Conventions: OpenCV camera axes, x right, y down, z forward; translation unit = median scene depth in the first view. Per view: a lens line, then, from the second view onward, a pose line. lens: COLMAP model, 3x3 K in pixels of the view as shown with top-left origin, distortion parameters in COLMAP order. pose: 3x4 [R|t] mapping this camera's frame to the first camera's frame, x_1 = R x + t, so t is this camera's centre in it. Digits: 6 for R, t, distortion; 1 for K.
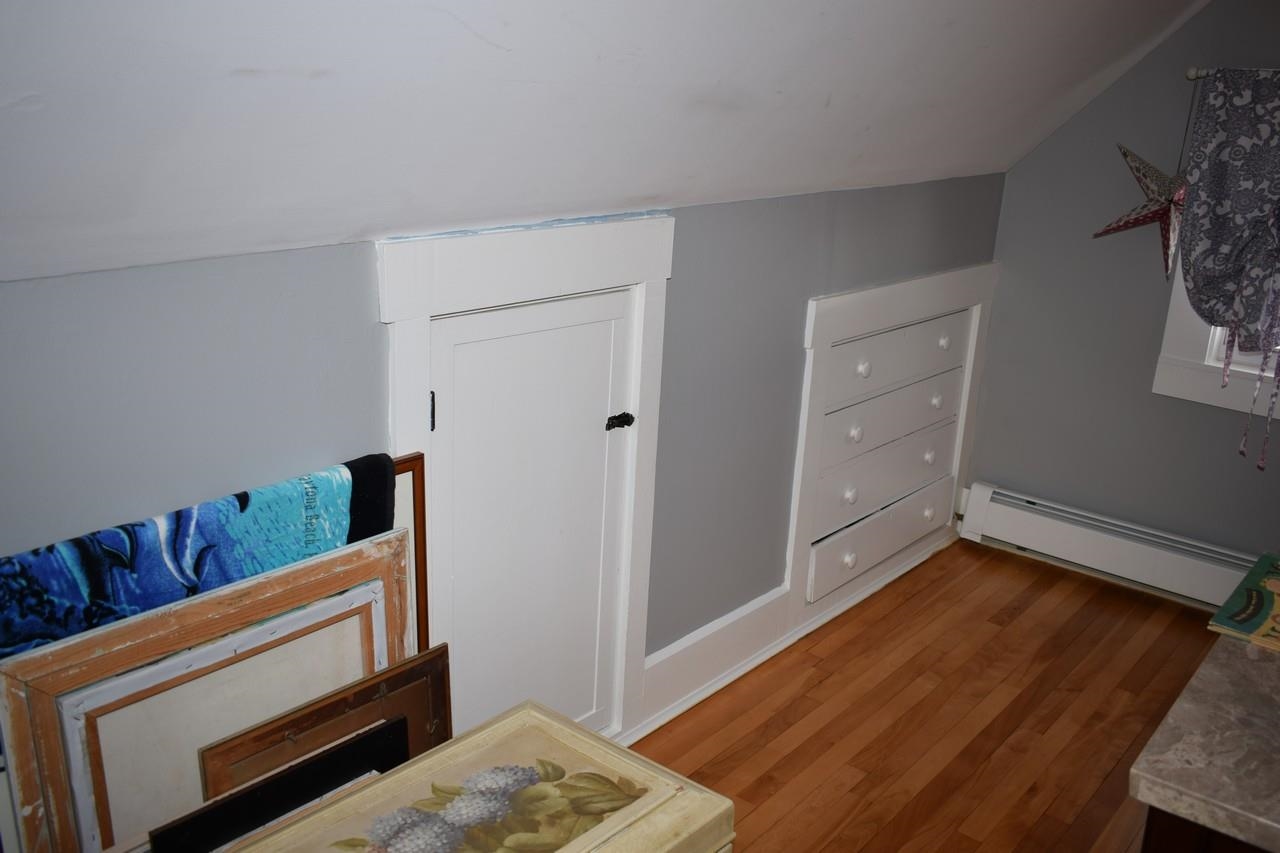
lens RADIAL K [[1087.4, 0, 640.0], [0, 1087.4, 426.5], [0, 0, 1]] dist [-0.031084, -0.000087]
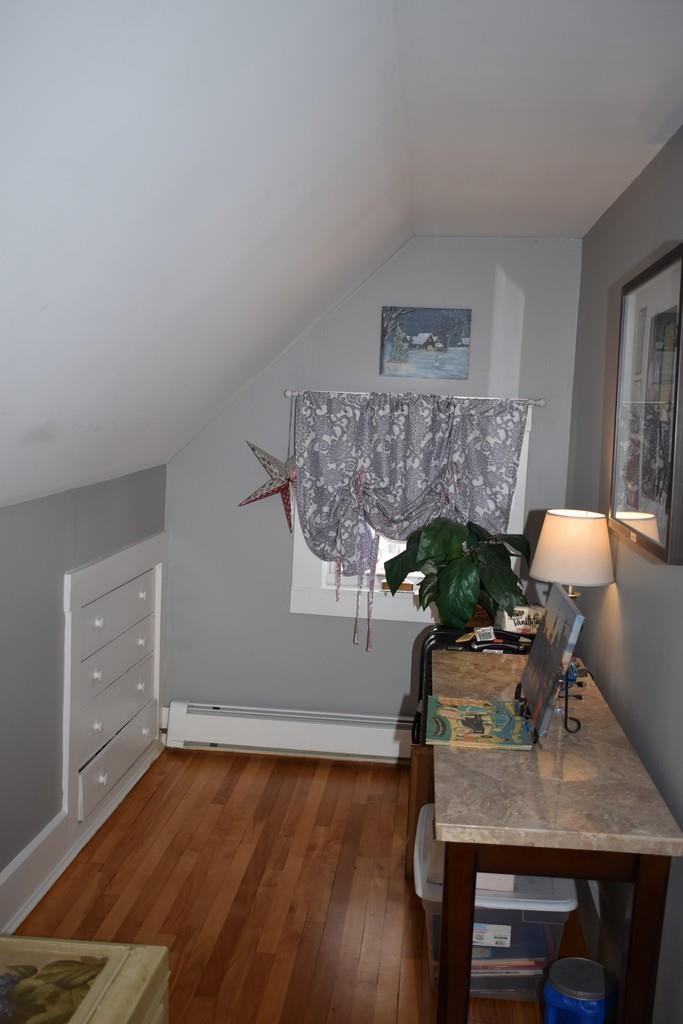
lens RADIAL K [[996.3, 0, 341.5], [0, 996.3, 512.0], [0, 0, 1]] dist [-0.061395, 0.017208]
pose [[0.812633, -0.071705, 0.578348, -0.232164], [0.163975, 0.980442, -0.108842, -0.008647], [-0.559232, 0.183283, 0.808497, -0.118908]]
